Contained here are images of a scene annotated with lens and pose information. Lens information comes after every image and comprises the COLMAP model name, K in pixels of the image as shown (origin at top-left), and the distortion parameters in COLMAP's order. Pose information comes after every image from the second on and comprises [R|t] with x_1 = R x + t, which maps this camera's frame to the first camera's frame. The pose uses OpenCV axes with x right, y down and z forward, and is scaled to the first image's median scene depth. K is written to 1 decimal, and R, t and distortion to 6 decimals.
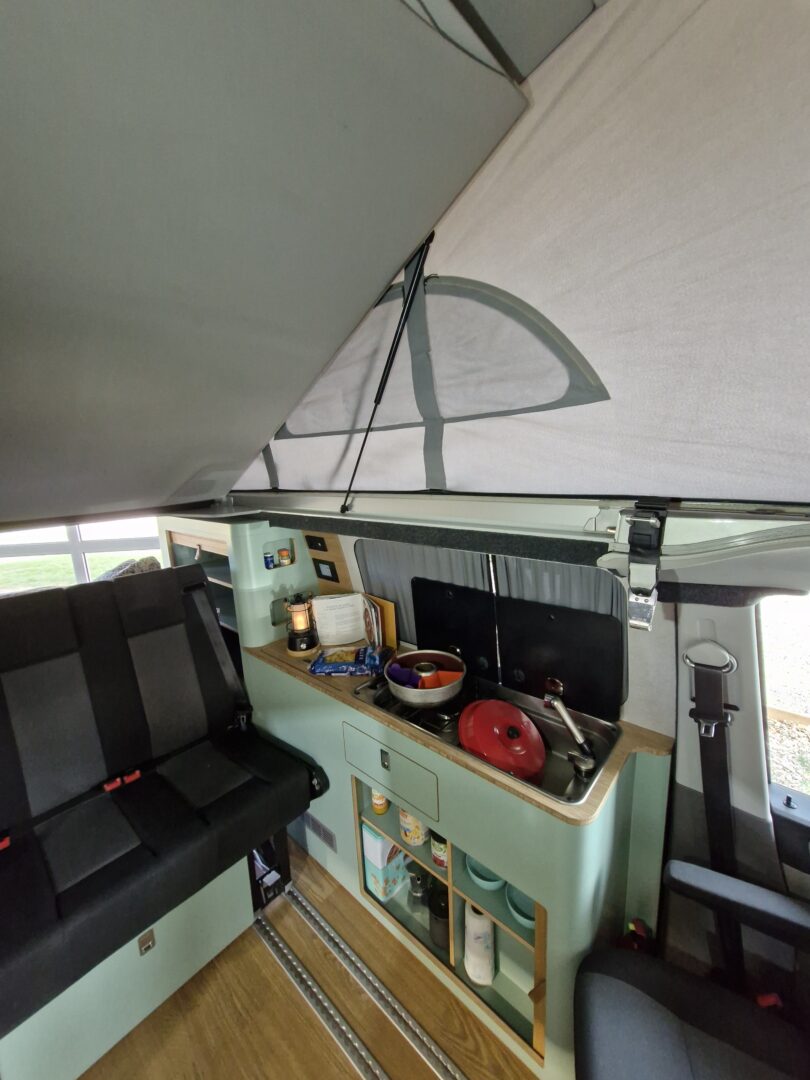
lens RADIAL K [[421.1, 0, 406.9], [0, 421.1, 544.2], [0, 0, 1]] dist [0.001260, -0.001879]
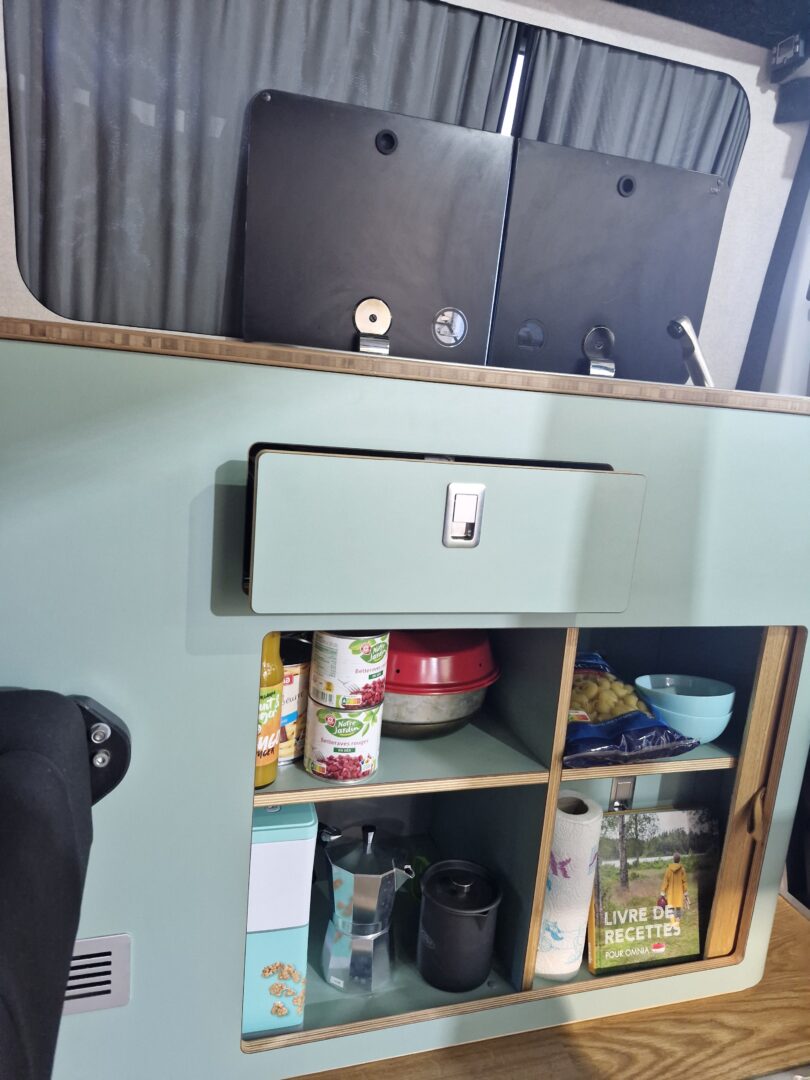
lens RADIAL K [[749.0, 0, 406.2], [0, 749.0, 549.0], [0, 0, 1]] dist [0.029453, -0.003240]
pose [[0.504613, -0.082519, 0.859393, -0.525031], [0.055466, 0.996464, 0.063112, 0.451577], [-0.861562, 0.015820, 0.507406, 0.633597]]
